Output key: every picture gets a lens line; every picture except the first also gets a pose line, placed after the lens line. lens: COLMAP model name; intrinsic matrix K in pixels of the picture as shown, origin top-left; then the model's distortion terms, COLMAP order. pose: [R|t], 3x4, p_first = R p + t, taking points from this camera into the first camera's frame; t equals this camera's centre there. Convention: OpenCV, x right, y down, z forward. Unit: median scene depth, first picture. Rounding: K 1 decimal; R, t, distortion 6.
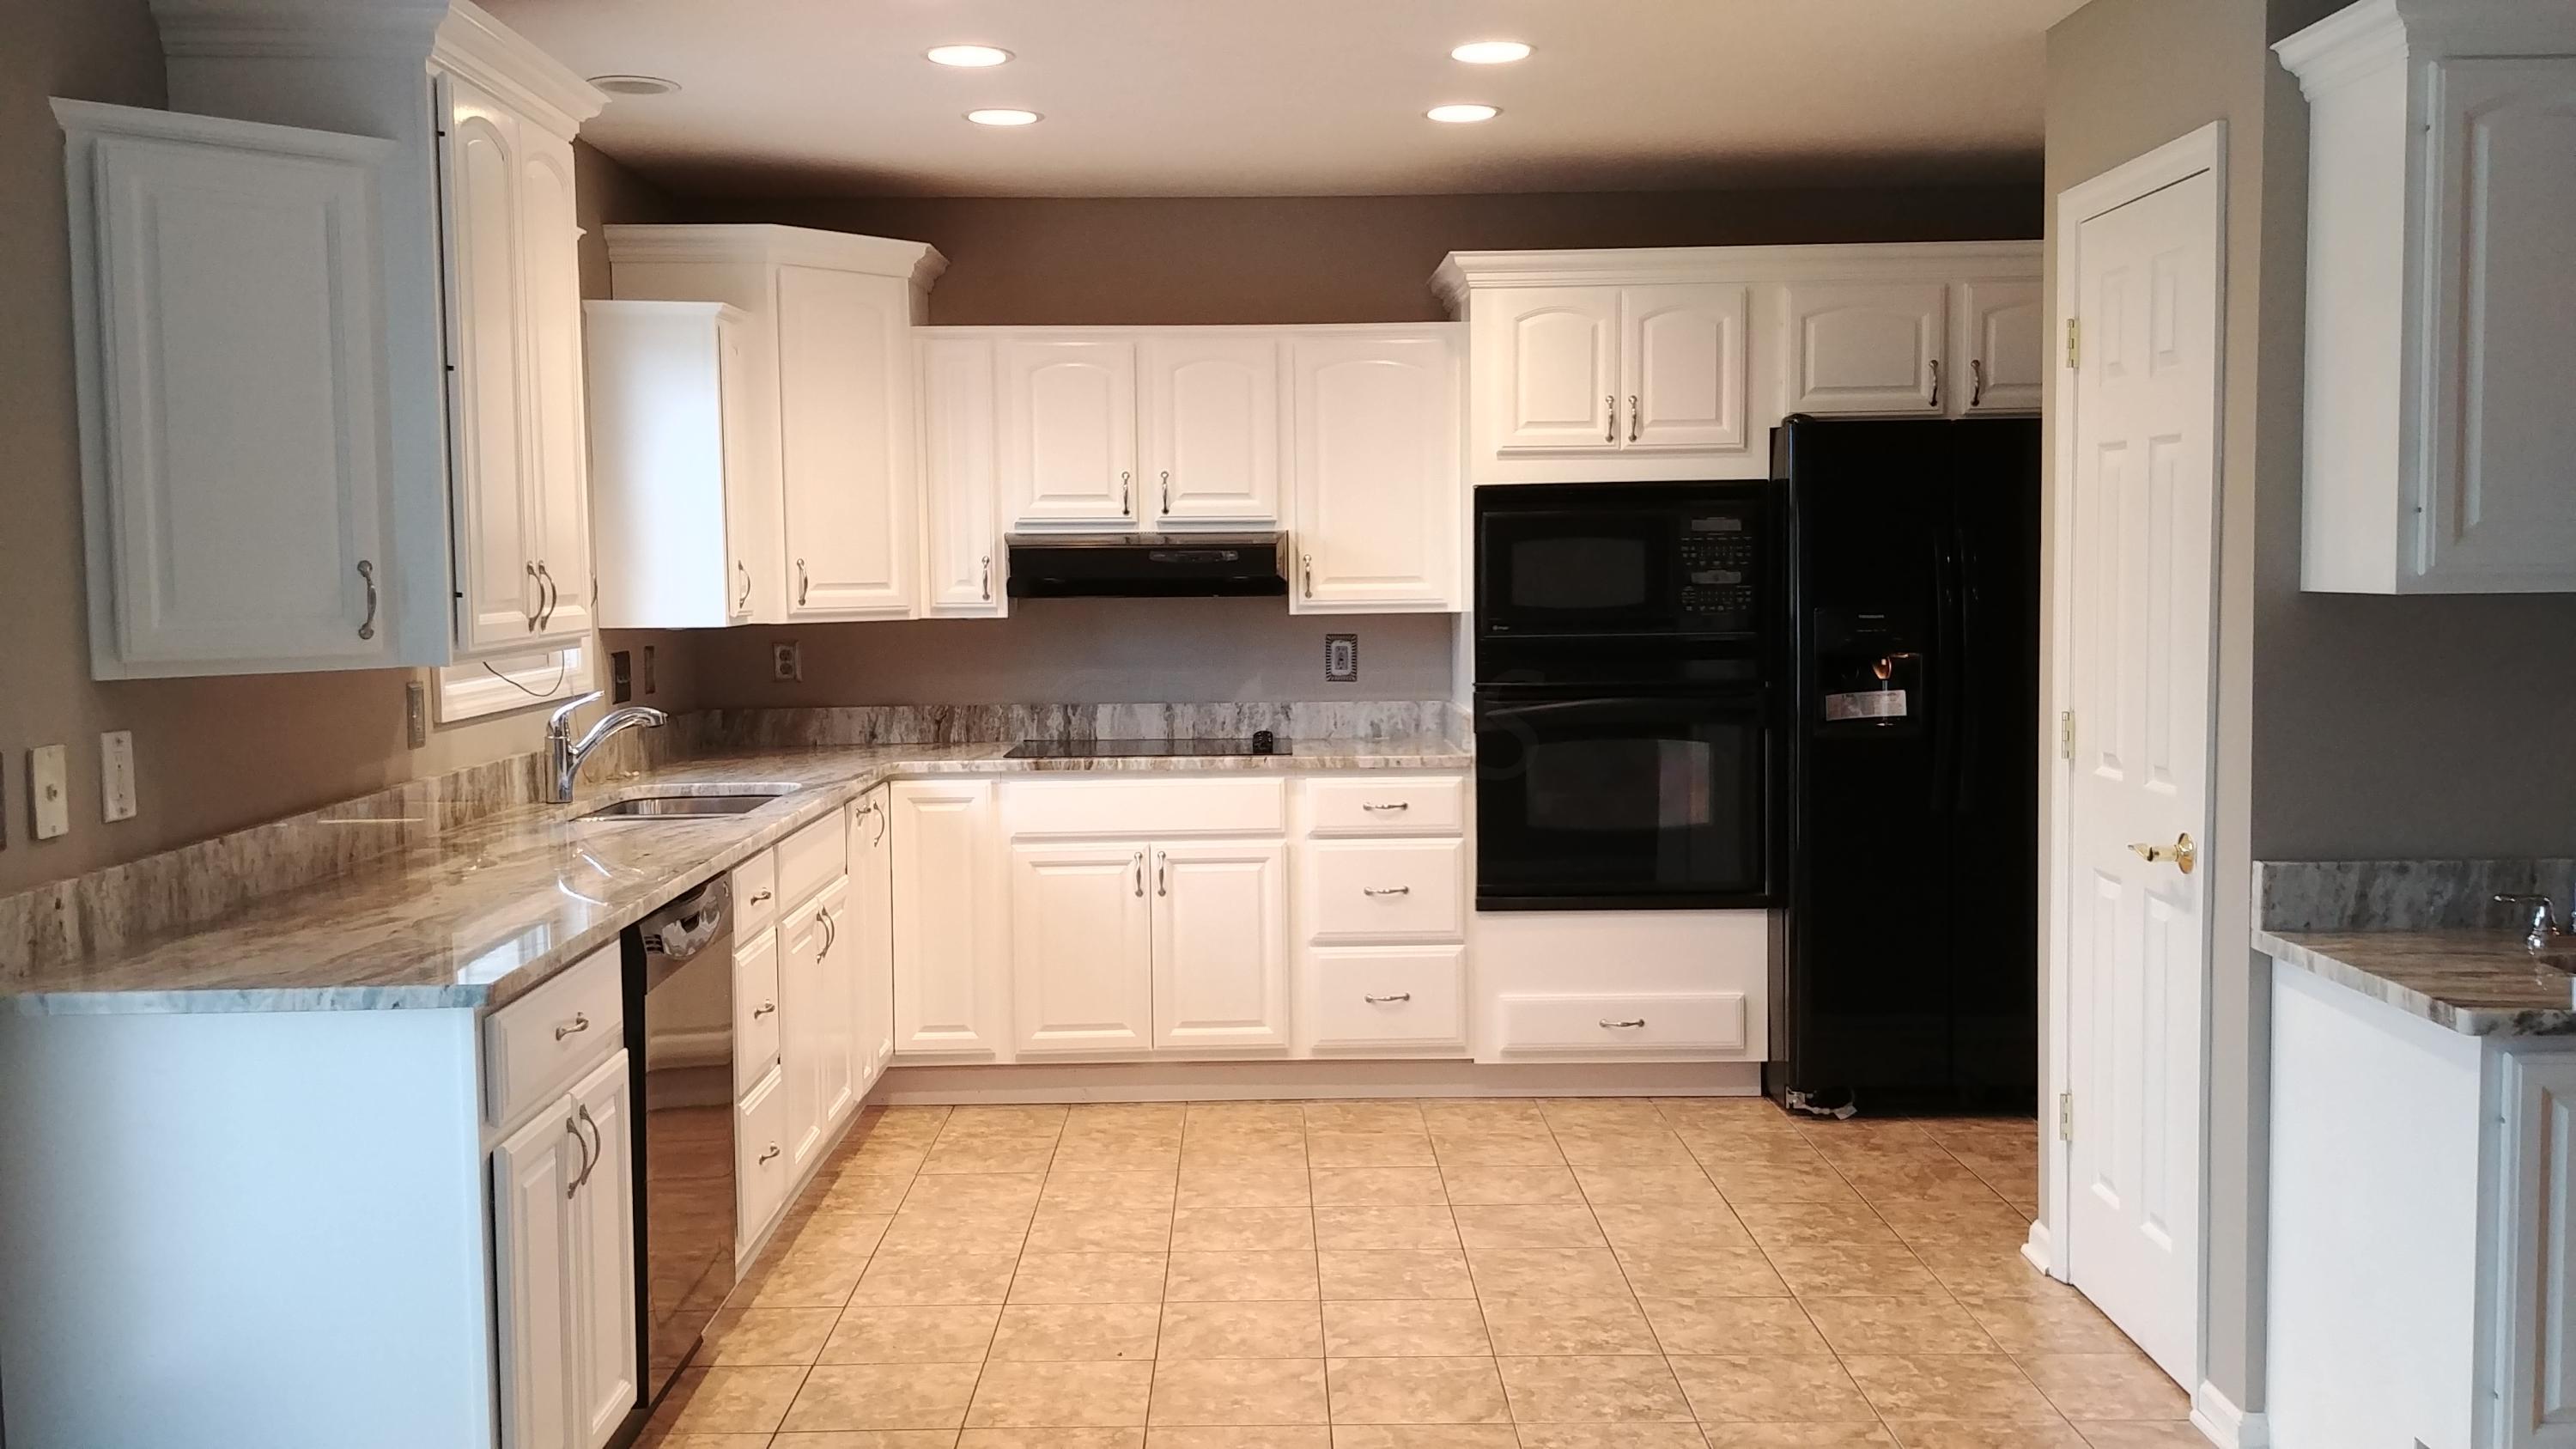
lens RADIAL K [[2244.8, 0, 1299.8], [0, 2244.8, 730.3], [0, 0, 1]] dist [0.111401, -0.167299]
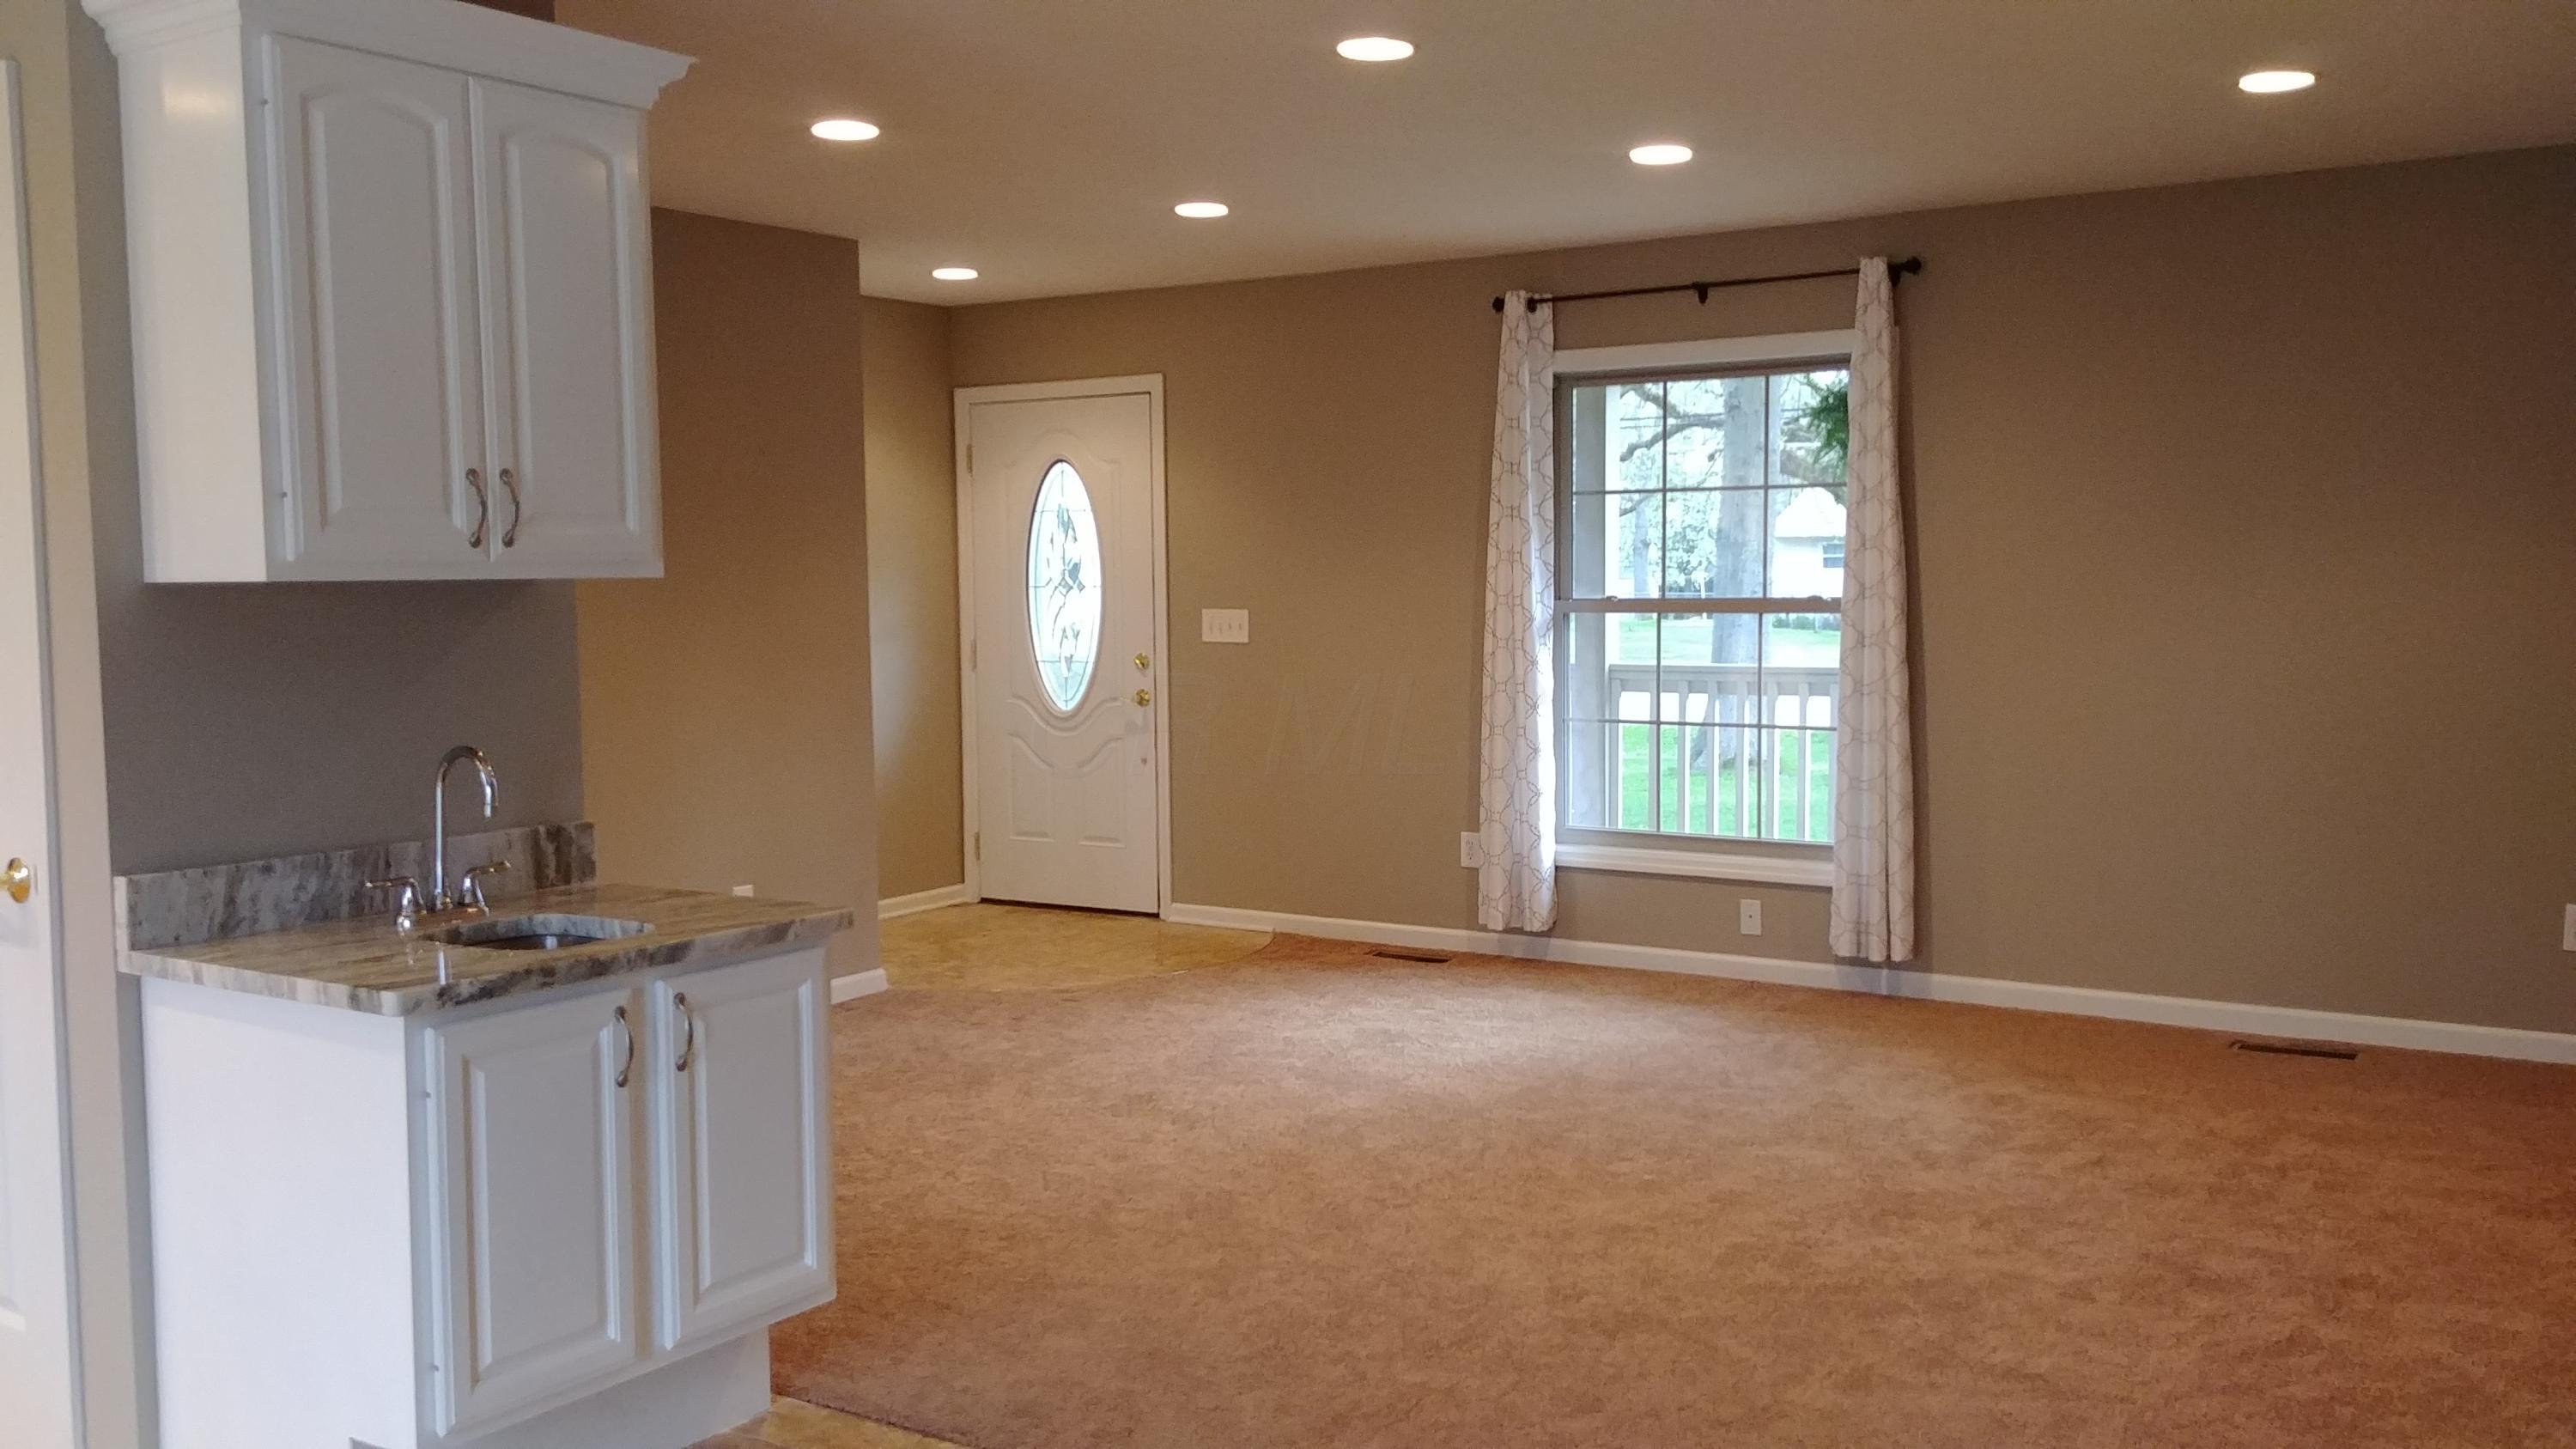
lens RADIAL K [[2244.8, 0, 1288.1], [0, 2244.8, 733.9], [0, 0, 1]] dist [0.111401, -0.167299]
pose [[0.566128, -0.056886, 0.822352, -0.041248], [0.068639, 0.997405, 0.021742, 0.007615], [-0.821455, 0.044137, 0.568563, 0.053497]]
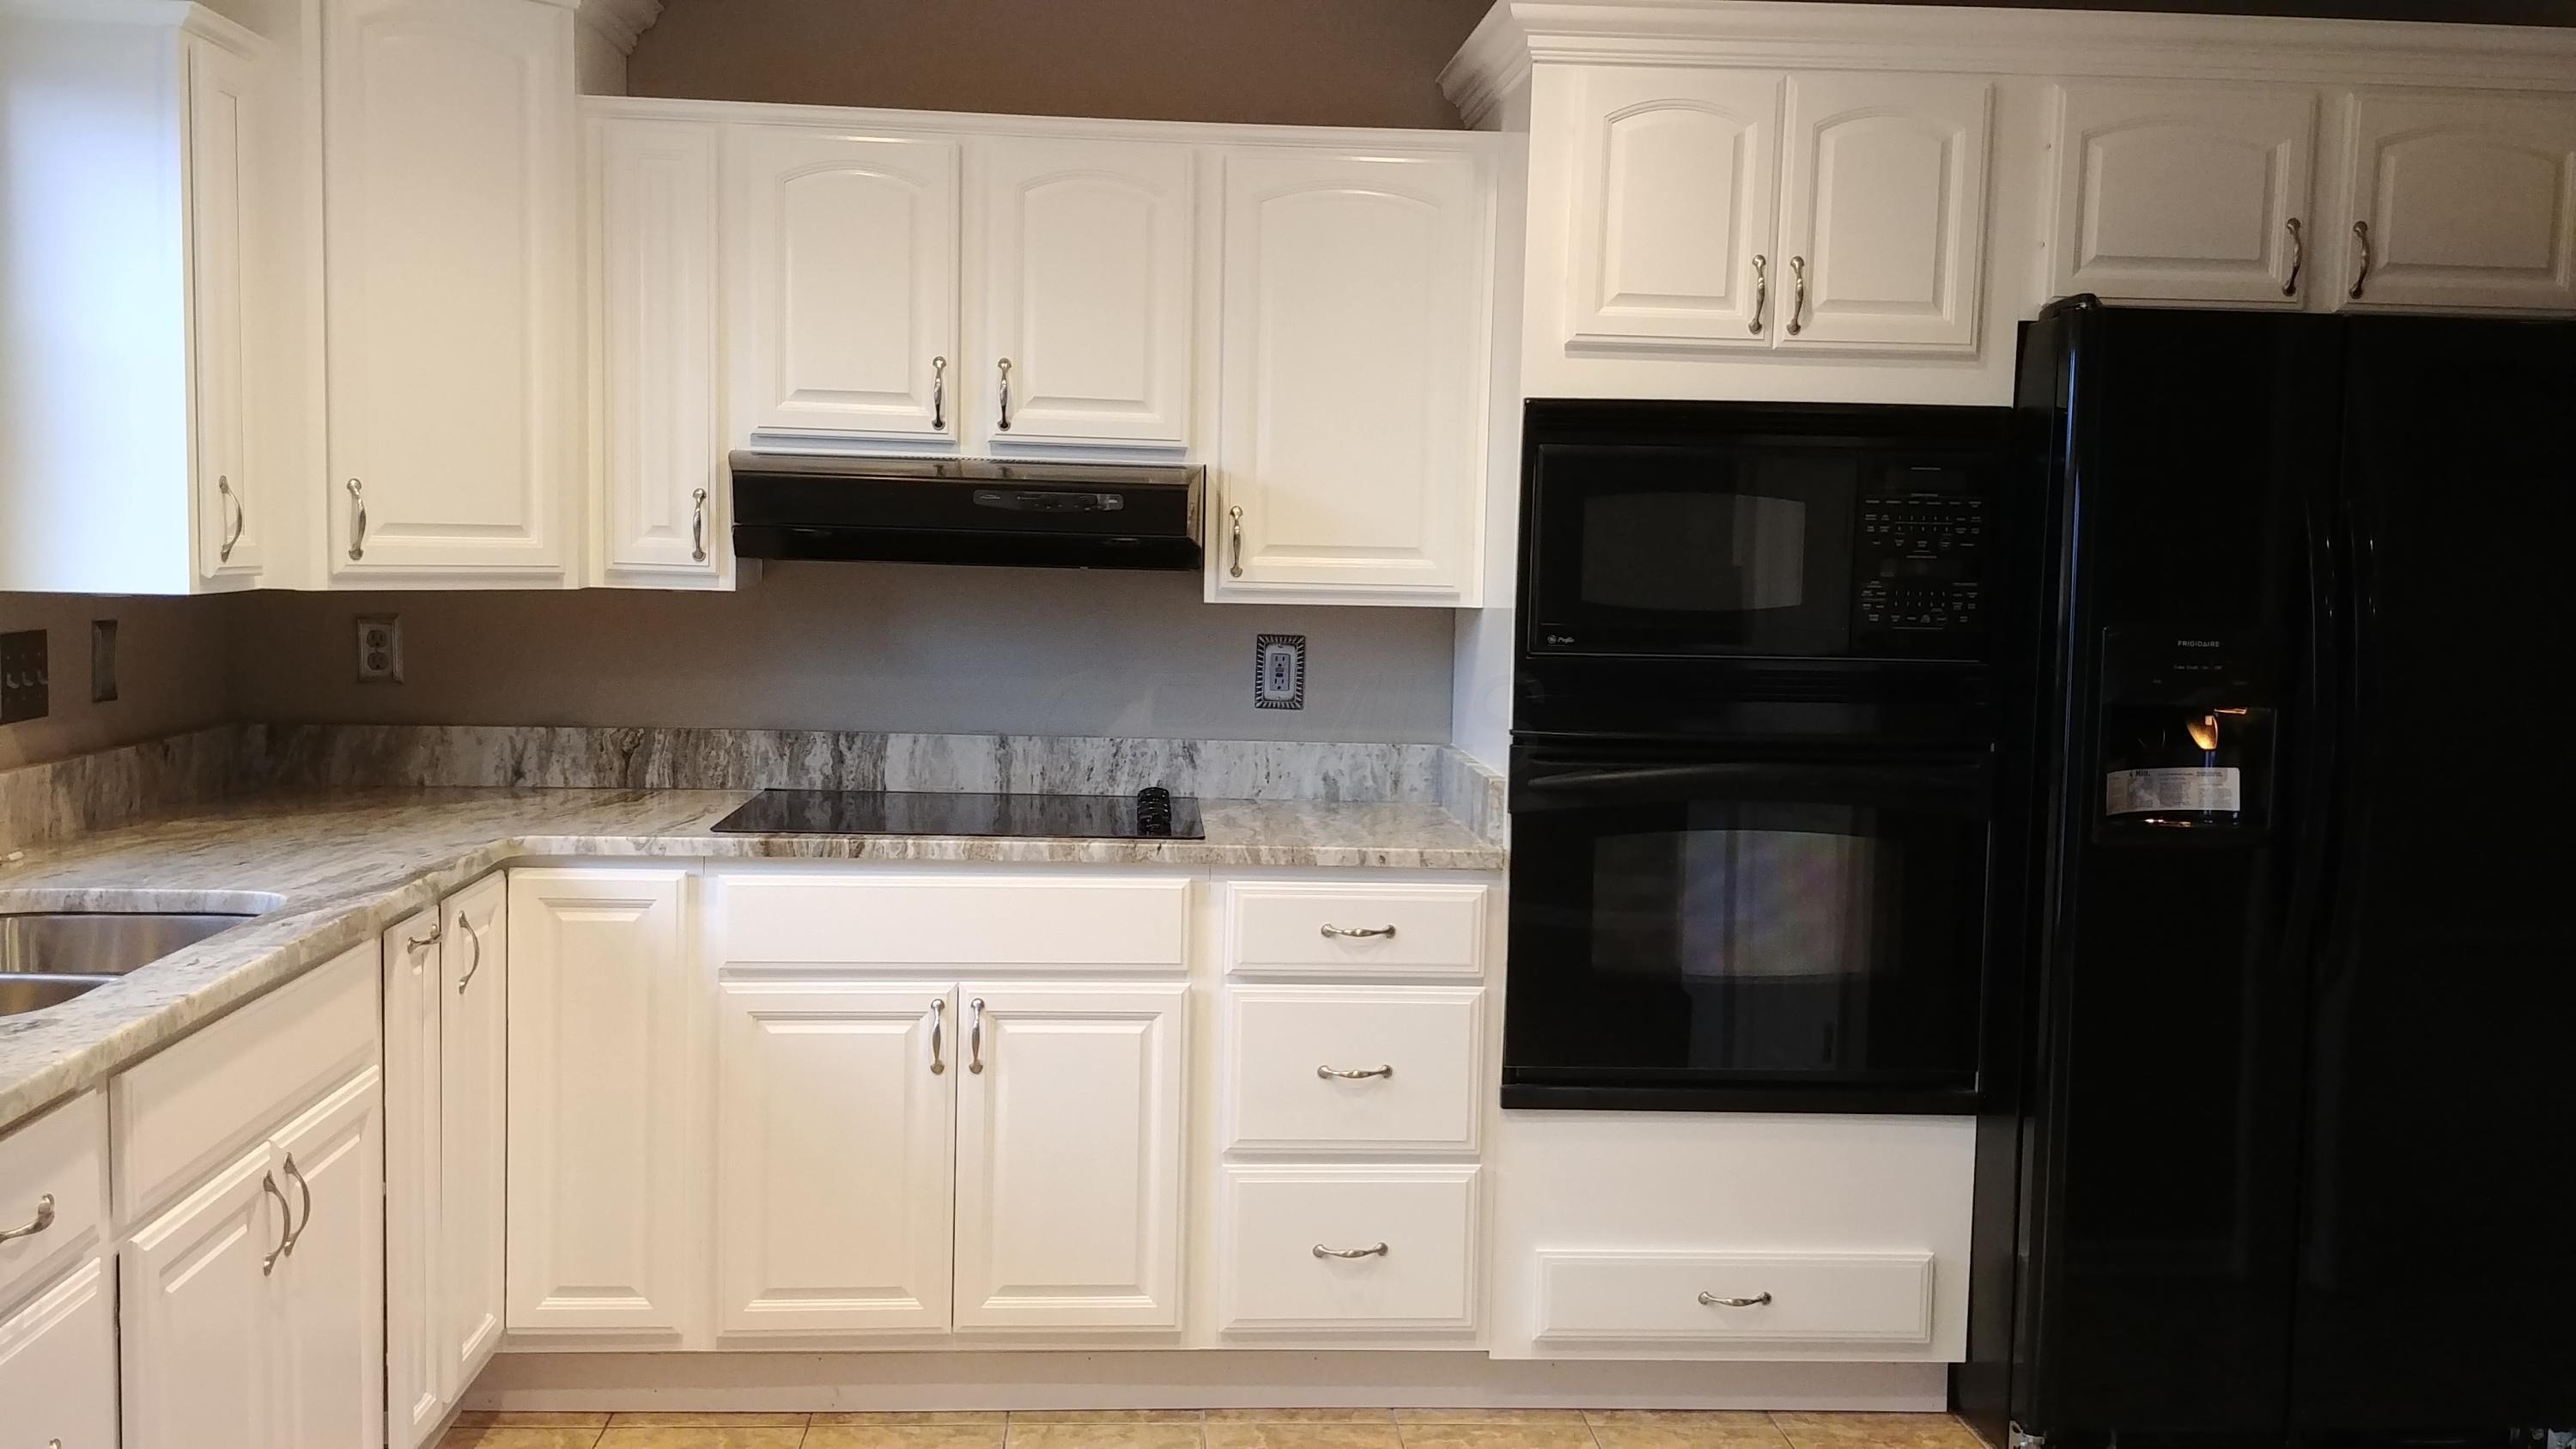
lens RADIAL K [[2244.8, 0, 1290.2], [0, 2244.8, 723.6], [0, 0, 1]] dist [0.111401, -0.167299]
pose [[0.997950, 0.031515, 0.055695, -0.015049], [-0.032089, 0.999440, 0.009452, -0.026610], [-0.055366, -0.011219, 0.998403, 0.408608]]
